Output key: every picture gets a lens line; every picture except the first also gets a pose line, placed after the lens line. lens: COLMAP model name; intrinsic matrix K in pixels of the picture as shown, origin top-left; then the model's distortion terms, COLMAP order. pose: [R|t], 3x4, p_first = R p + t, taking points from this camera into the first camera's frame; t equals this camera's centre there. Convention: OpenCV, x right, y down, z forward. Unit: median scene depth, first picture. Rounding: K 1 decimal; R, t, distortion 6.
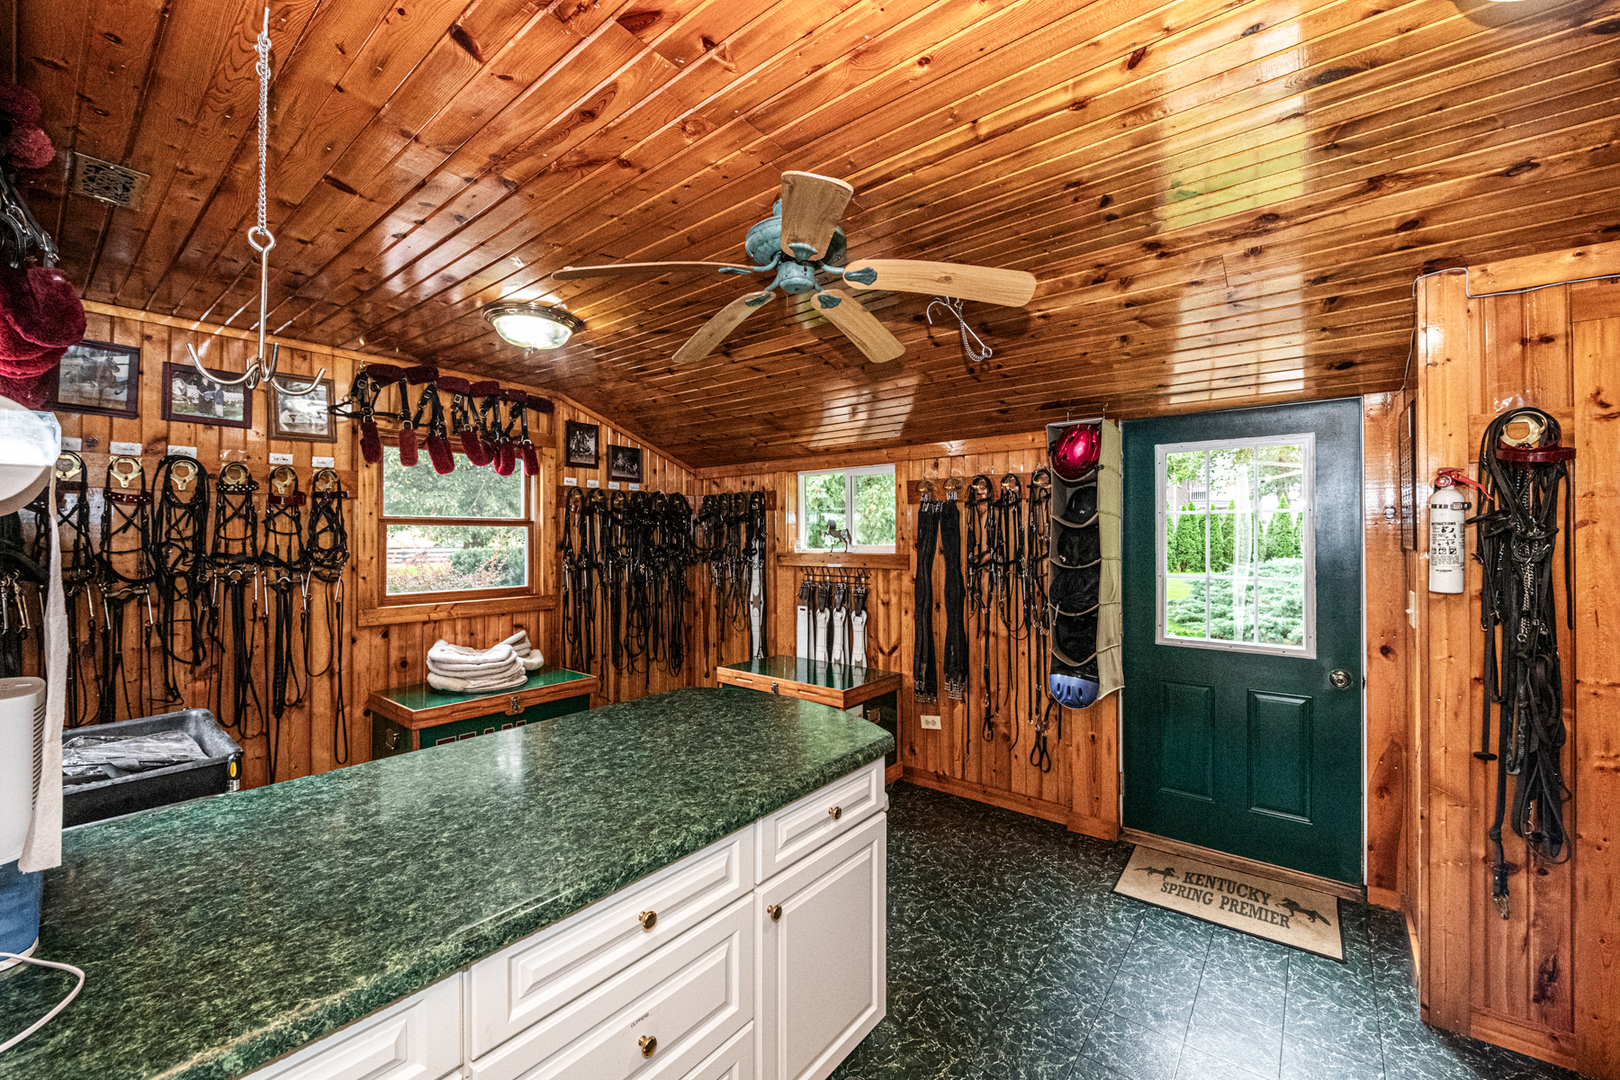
lens RADIAL K [[638.0, 0, 808.9], [0, 638.0, 536.3], [0, 0, 1]] dist [0.000061, -0.000025]
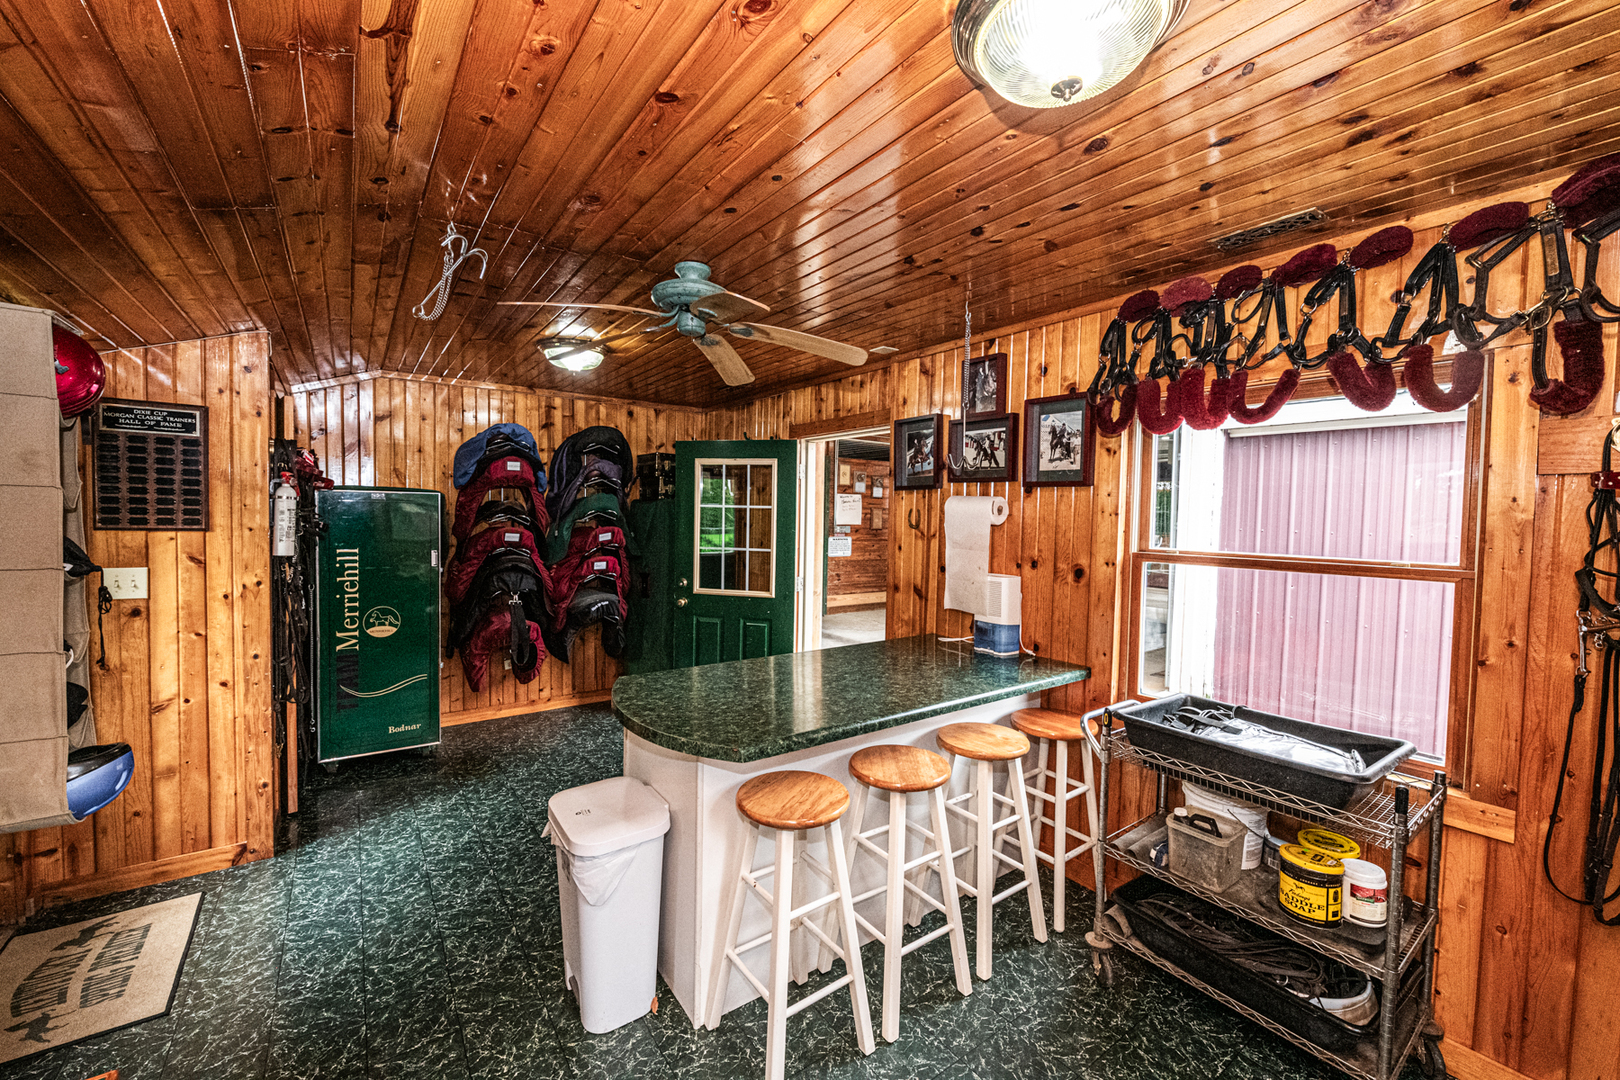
lens RADIAL K [[638.0, 0, 810.0], [0, 638.0, 539.2], [0, 0, 1]] dist [0.000061, -0.000025]
pose [[-0.966266, -0.027336, 0.256091, -0.447880], [-0.018428, 0.999141, 0.037117, -0.023211], [-0.256885, 0.031146, -0.965940, 1.669728]]
